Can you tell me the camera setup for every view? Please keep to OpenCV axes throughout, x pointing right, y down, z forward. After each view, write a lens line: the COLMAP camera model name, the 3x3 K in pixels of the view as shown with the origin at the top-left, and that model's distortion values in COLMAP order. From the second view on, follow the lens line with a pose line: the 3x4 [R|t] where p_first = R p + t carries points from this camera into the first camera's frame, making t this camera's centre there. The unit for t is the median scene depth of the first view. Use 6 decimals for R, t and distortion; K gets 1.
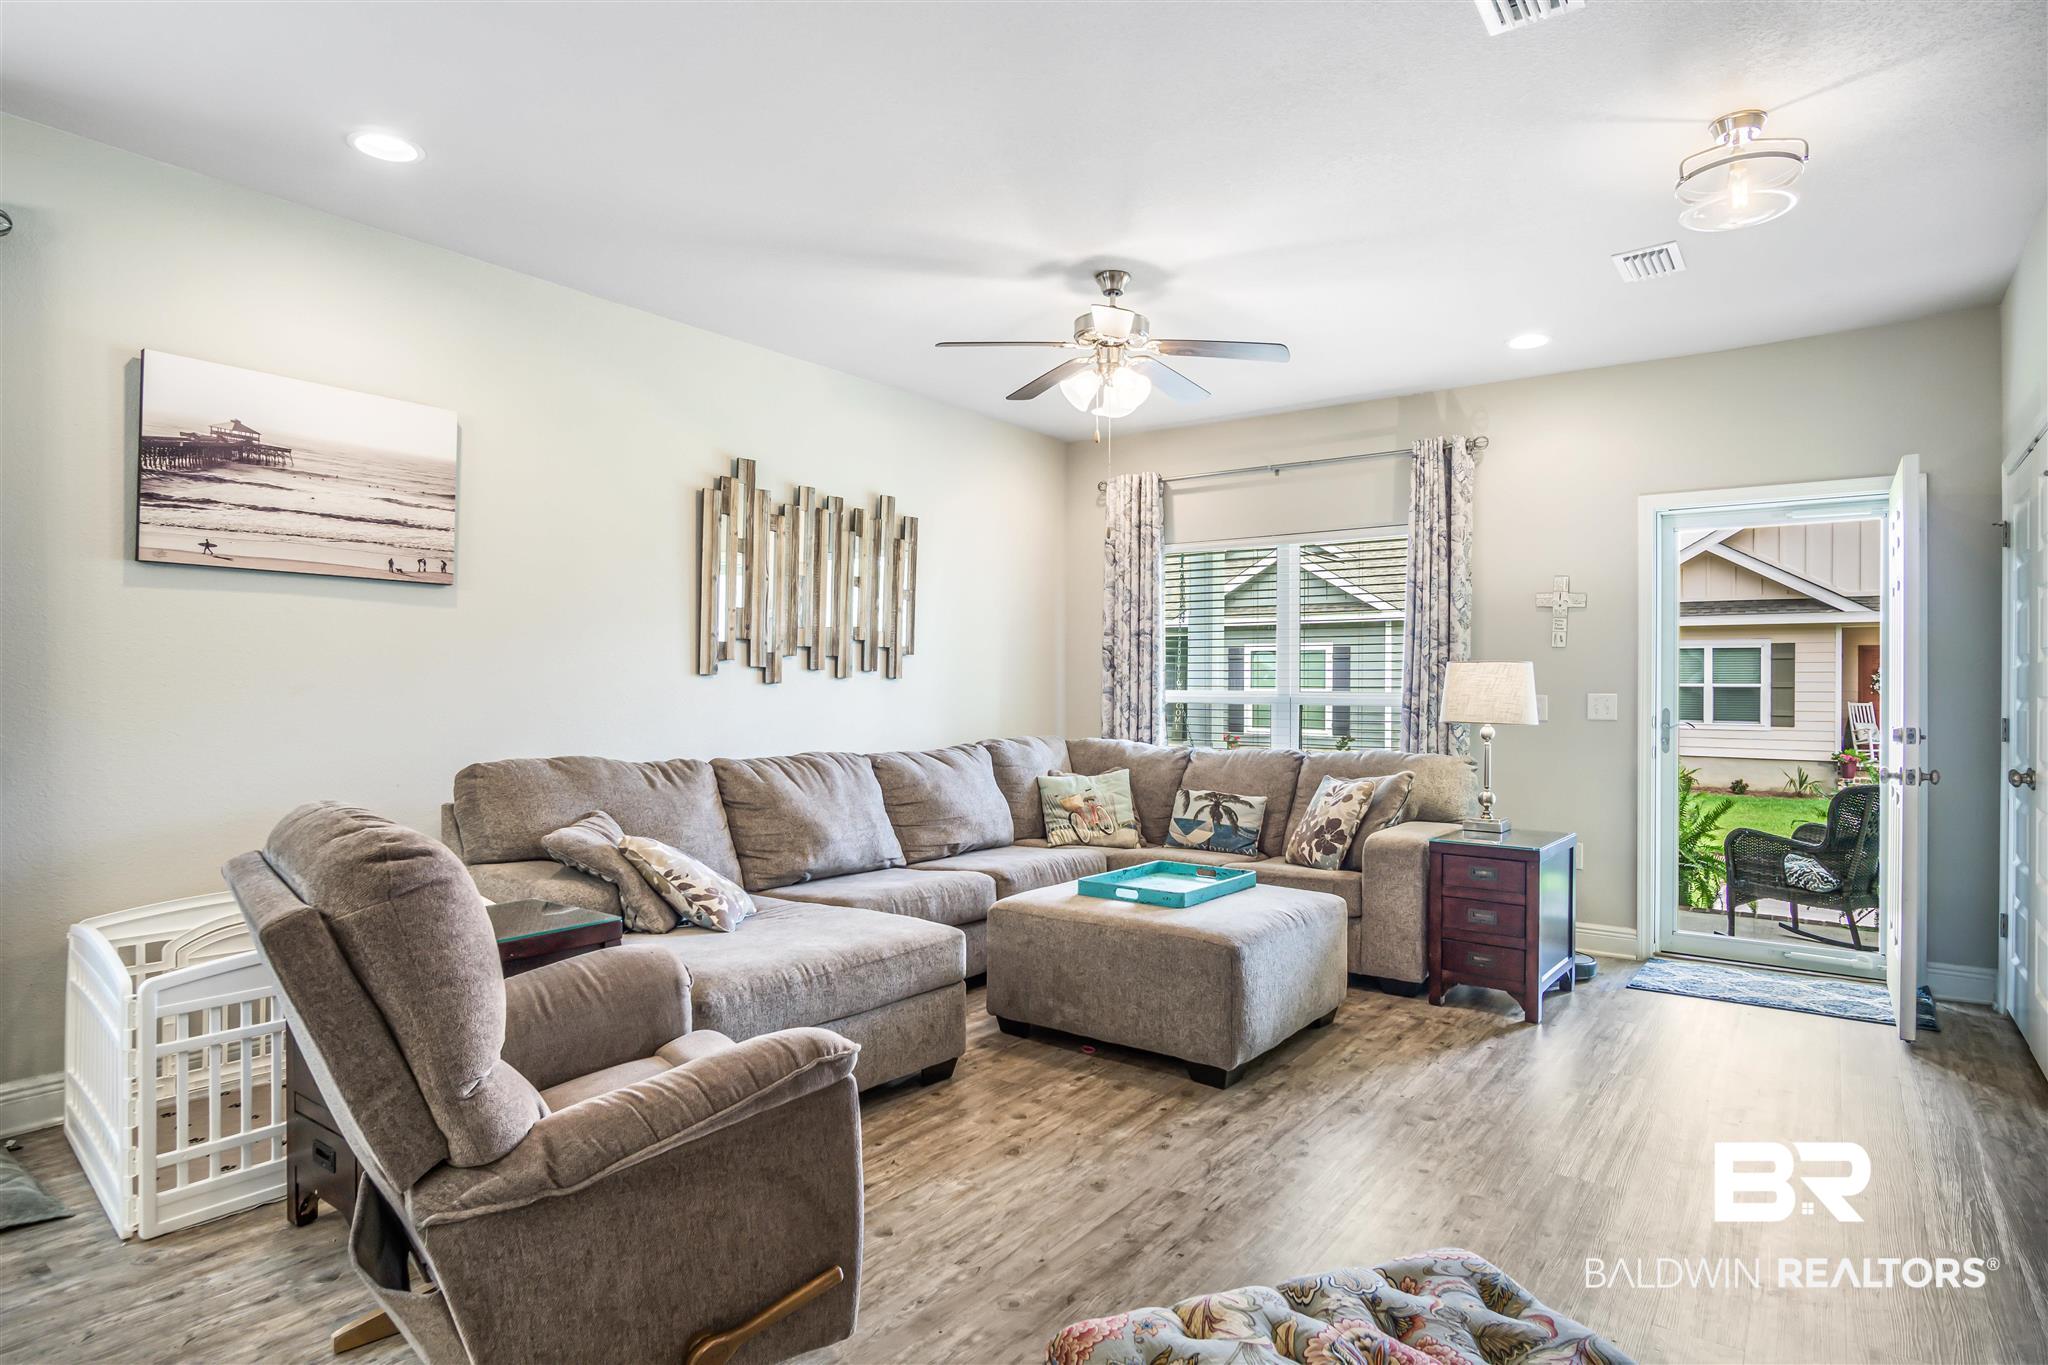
lens RADIAL K [[1102.5, 0, 1024.0], [0, 1102.5, 682.5], [0, 0, 1]] dist [-0.028344, 0.000410]
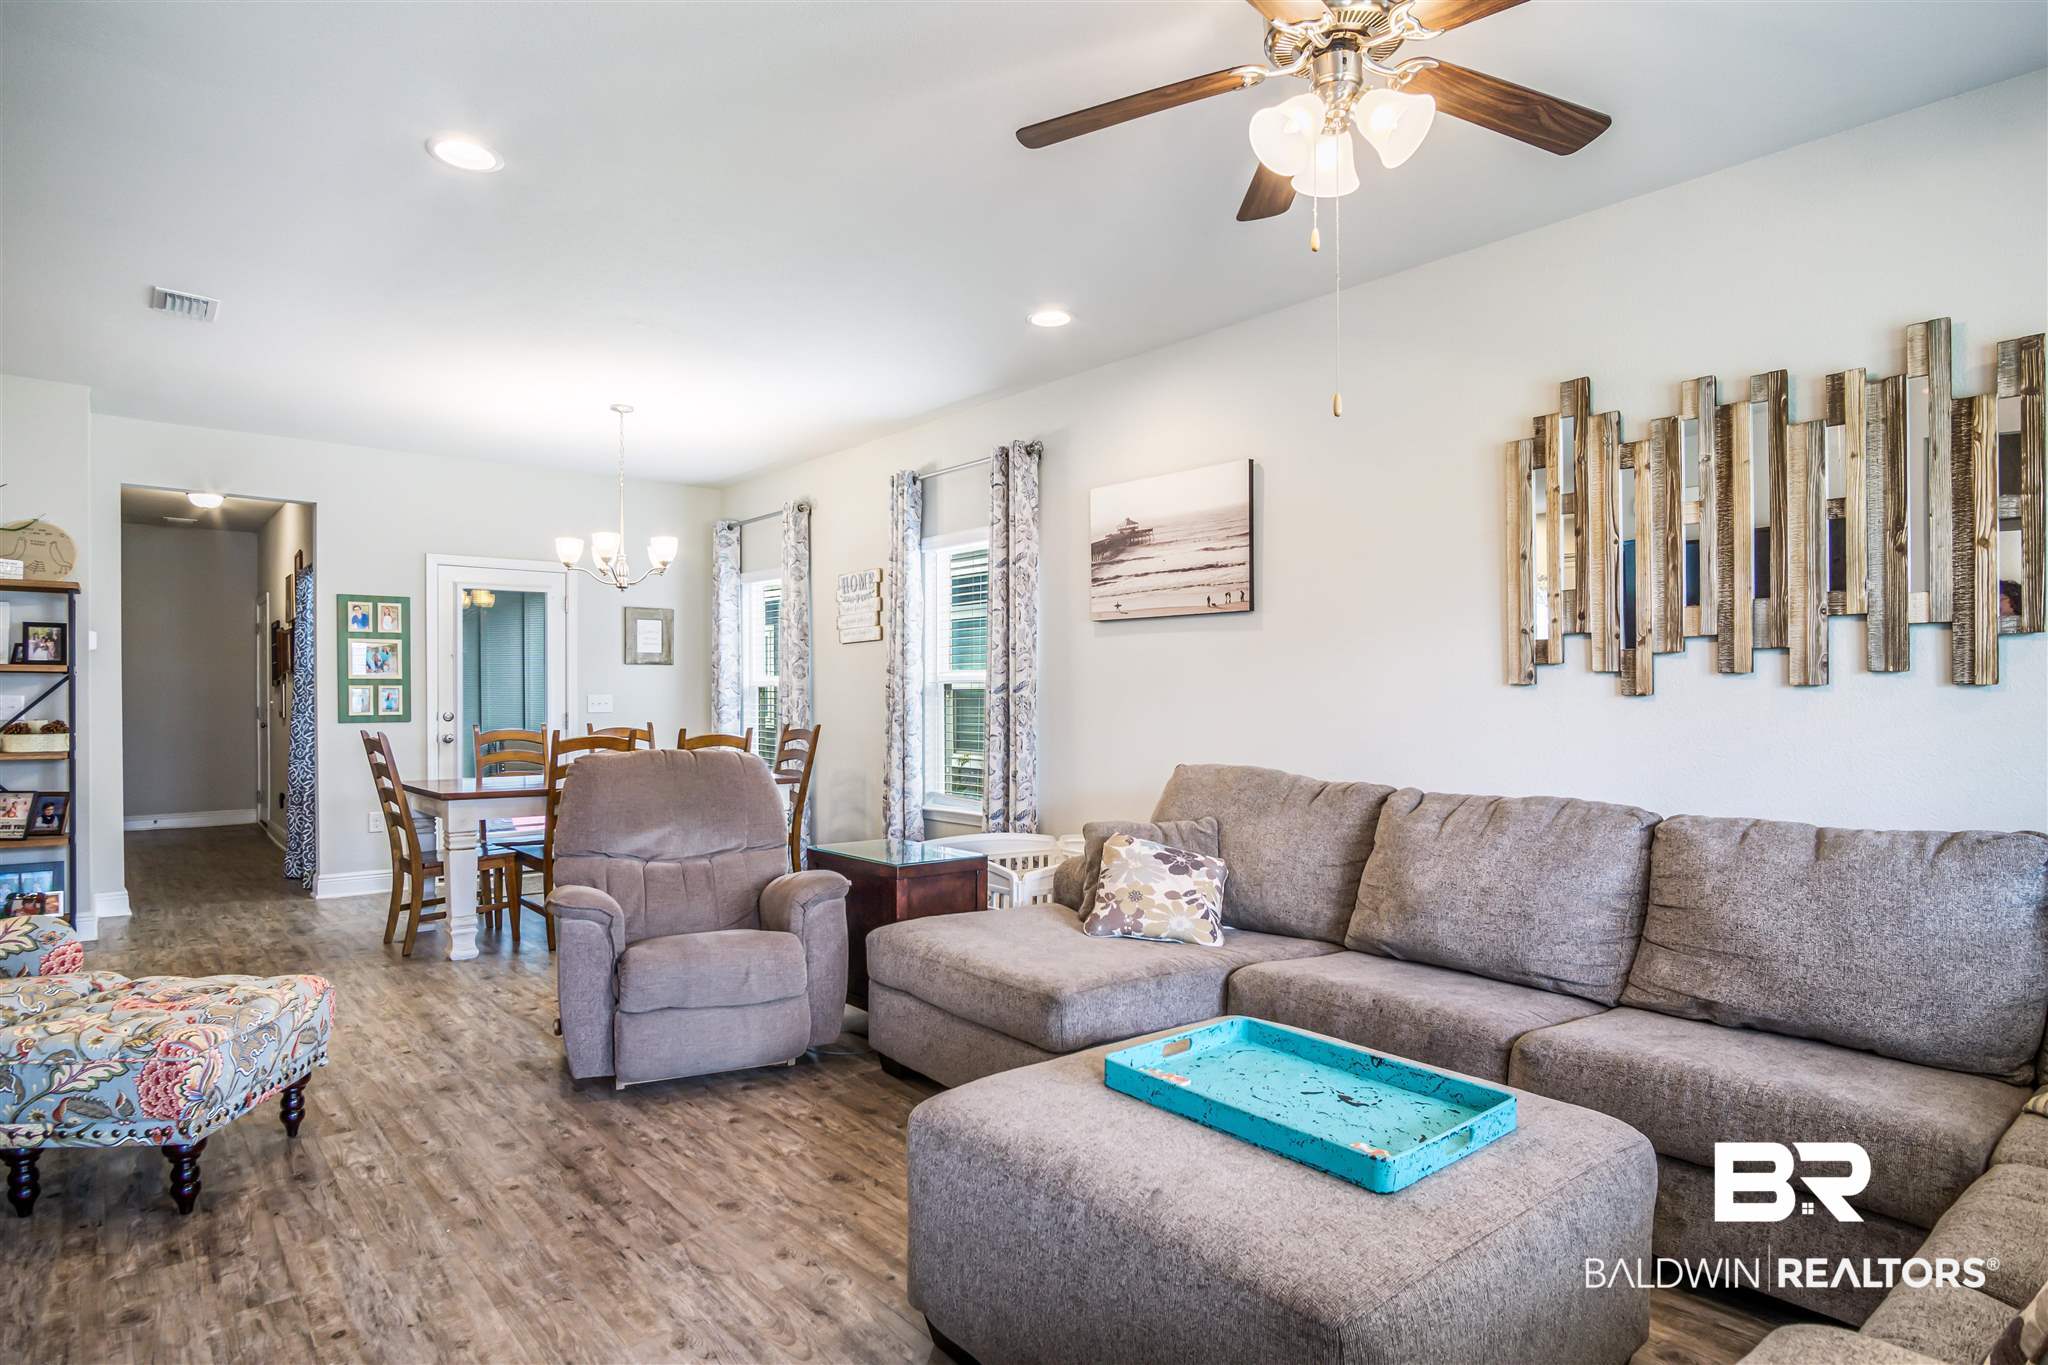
lens RADIAL K [[1135.9, 0, 1006.8], [0, 1135.9, 698.1], [0, 0, 1]] dist [-0.020235, 0.000613]
pose [[-0.247392, -0.004829, -0.968903, 0.552632], [-0.001440, 0.999988, -0.004617, 0.006628], [0.968914, 0.000253, -0.247396, 0.835851]]
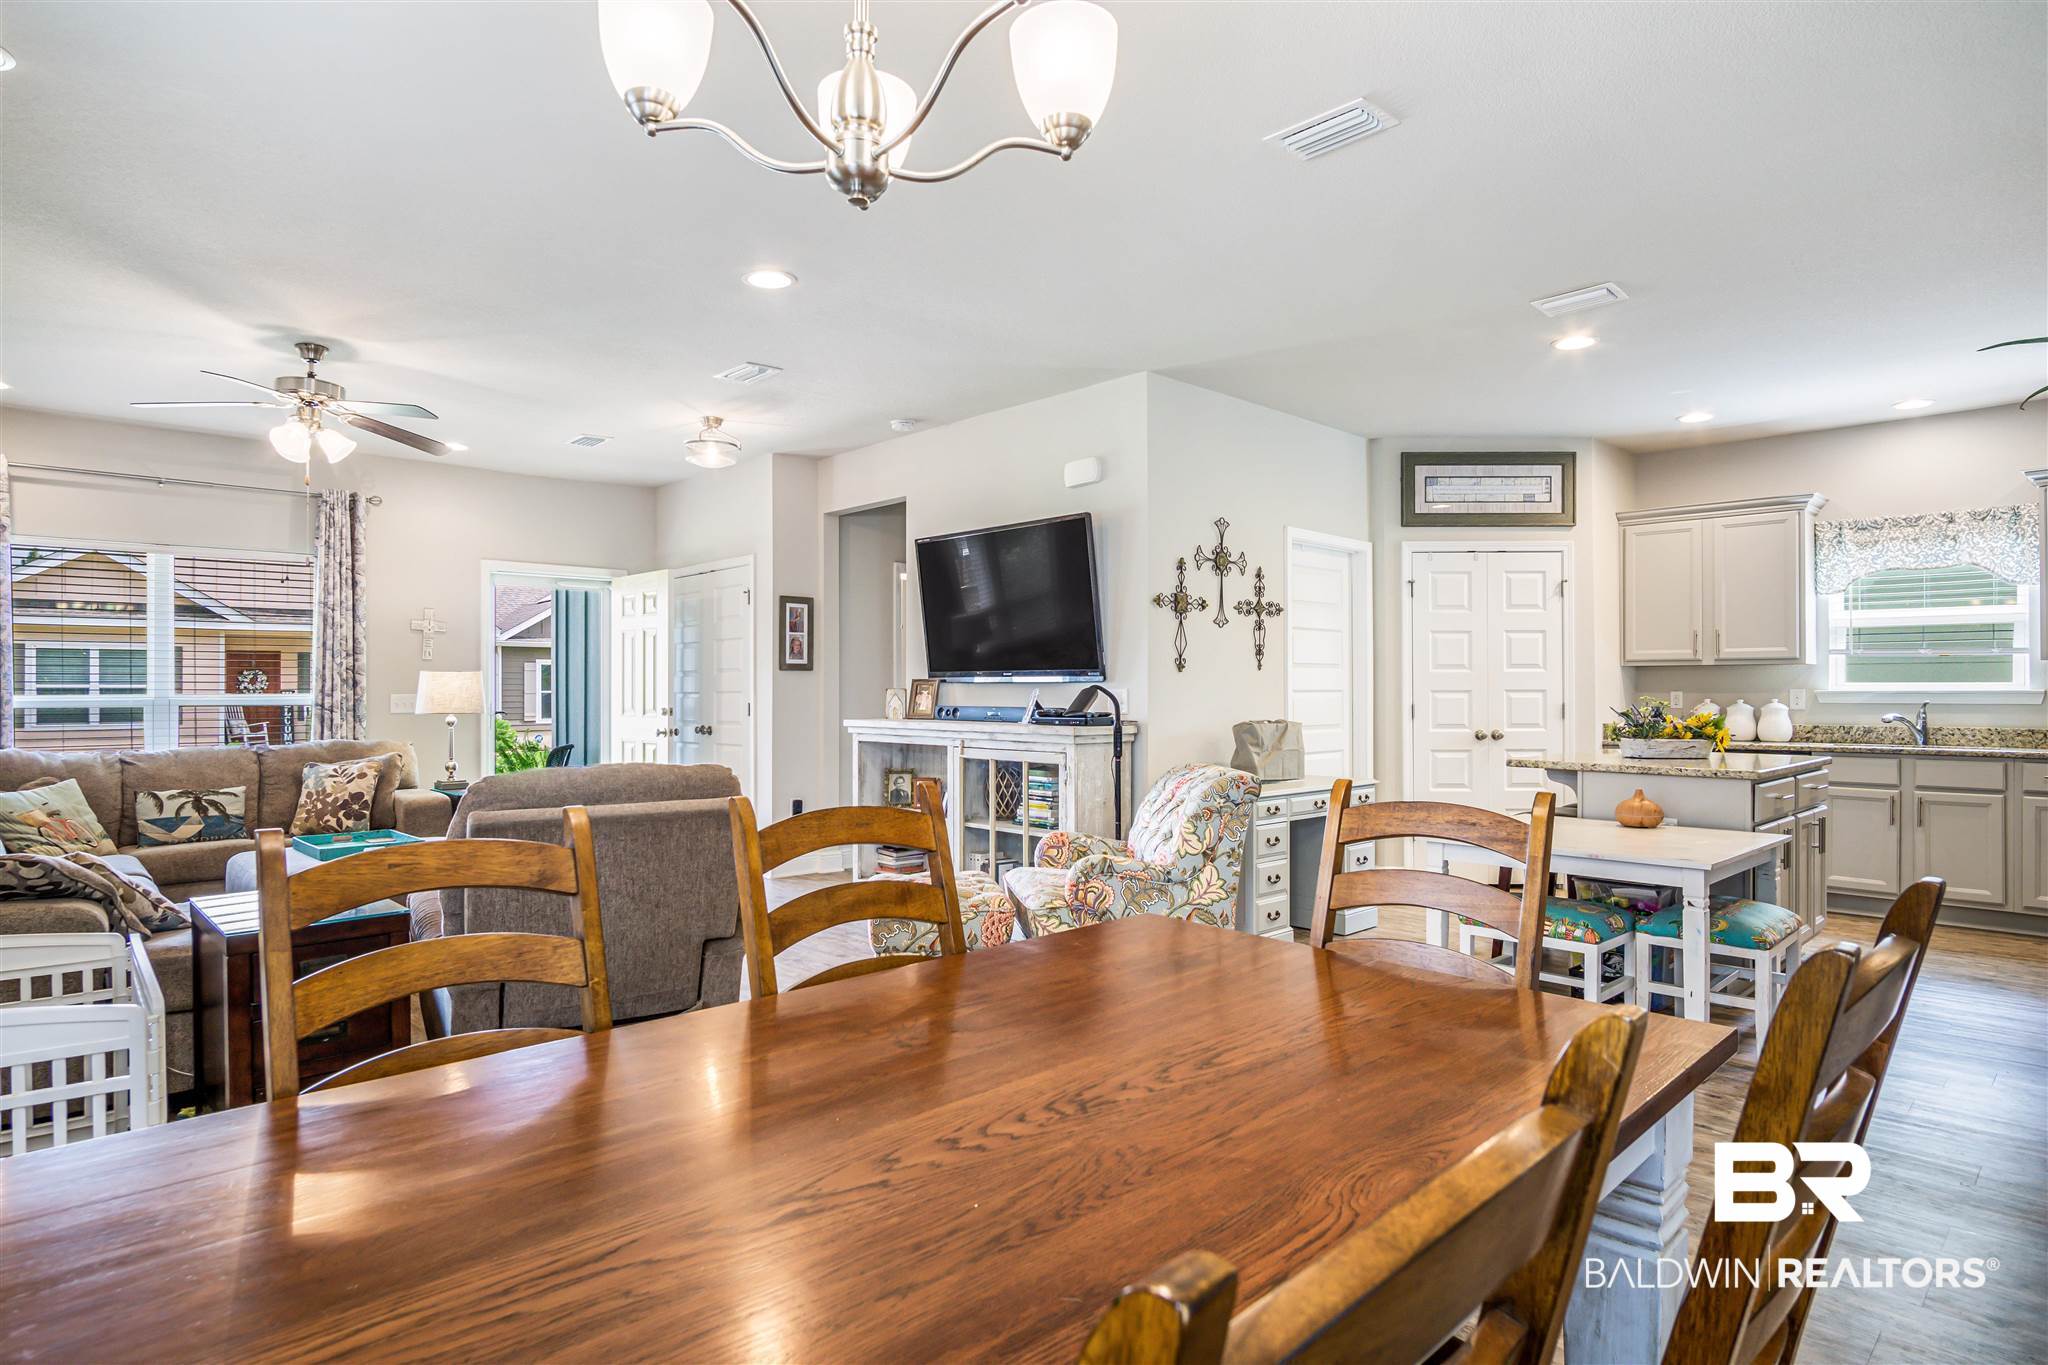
lens RADIAL K [[1084.1, 0, 1008.9], [0, 1084.1, 690.3], [0, 0, 1]] dist [-0.039707, 0.014326]
pose [[0.174528, -0.007513, 0.984624, -0.791372], [0.000240, 0.999971, 0.007587, -0.003673], [-0.984652, -0.001088, 0.174524, 0.039849]]
